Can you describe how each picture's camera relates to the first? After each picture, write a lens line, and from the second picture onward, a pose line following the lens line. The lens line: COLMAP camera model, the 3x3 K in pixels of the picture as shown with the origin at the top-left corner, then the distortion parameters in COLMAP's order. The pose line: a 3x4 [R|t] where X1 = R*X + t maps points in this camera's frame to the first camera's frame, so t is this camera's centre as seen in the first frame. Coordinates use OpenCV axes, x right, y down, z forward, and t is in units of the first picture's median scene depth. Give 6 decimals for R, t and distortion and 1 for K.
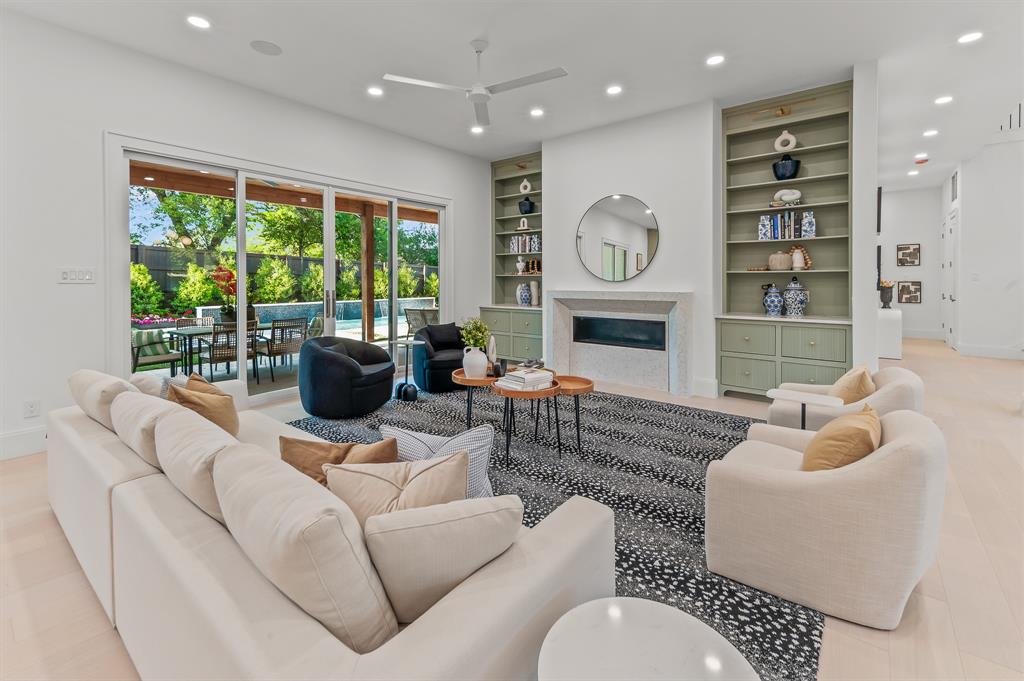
lens RADIAL K [[427.7, 0, 518.4], [0, 427.7, 285.1], [0, 0, 1]] dist [0.001097, 0.000011]
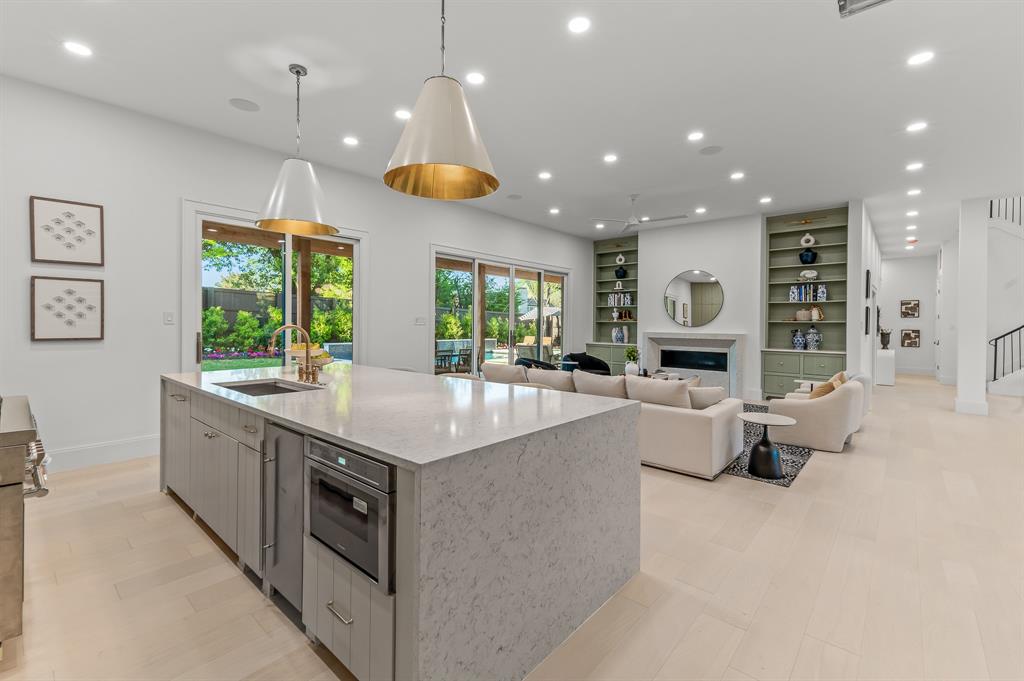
lens RADIAL K [[439.0, 0, 509.4], [0, 439.0, 328.2], [0, 0, 1]] dist [-0.000285, -0.000017]
pose [[0.998719, 0.012654, -0.049001, -0.372765], [-0.012788, 0.999915, -0.002422, 0.009598], [0.048966, 0.003045, 0.998796, -0.637324]]
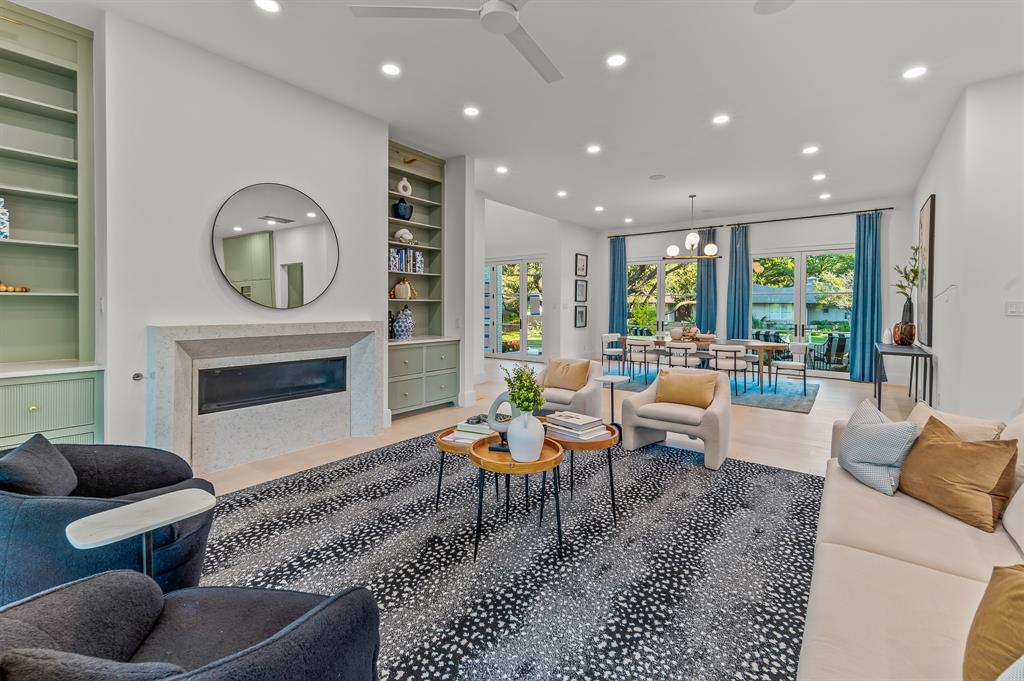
lens RADIAL K [[449.1, 0, 514.4], [0, 449.1, 310.7], [0, 0, 1]] dist [0.000313, -0.000085]
pose [[-0.025517, -0.007986, 0.999642, -0.556194], [0.003423, 0.999962, 0.008076, -0.011299], [-0.999669, 0.003628, -0.025488, 0.690702]]
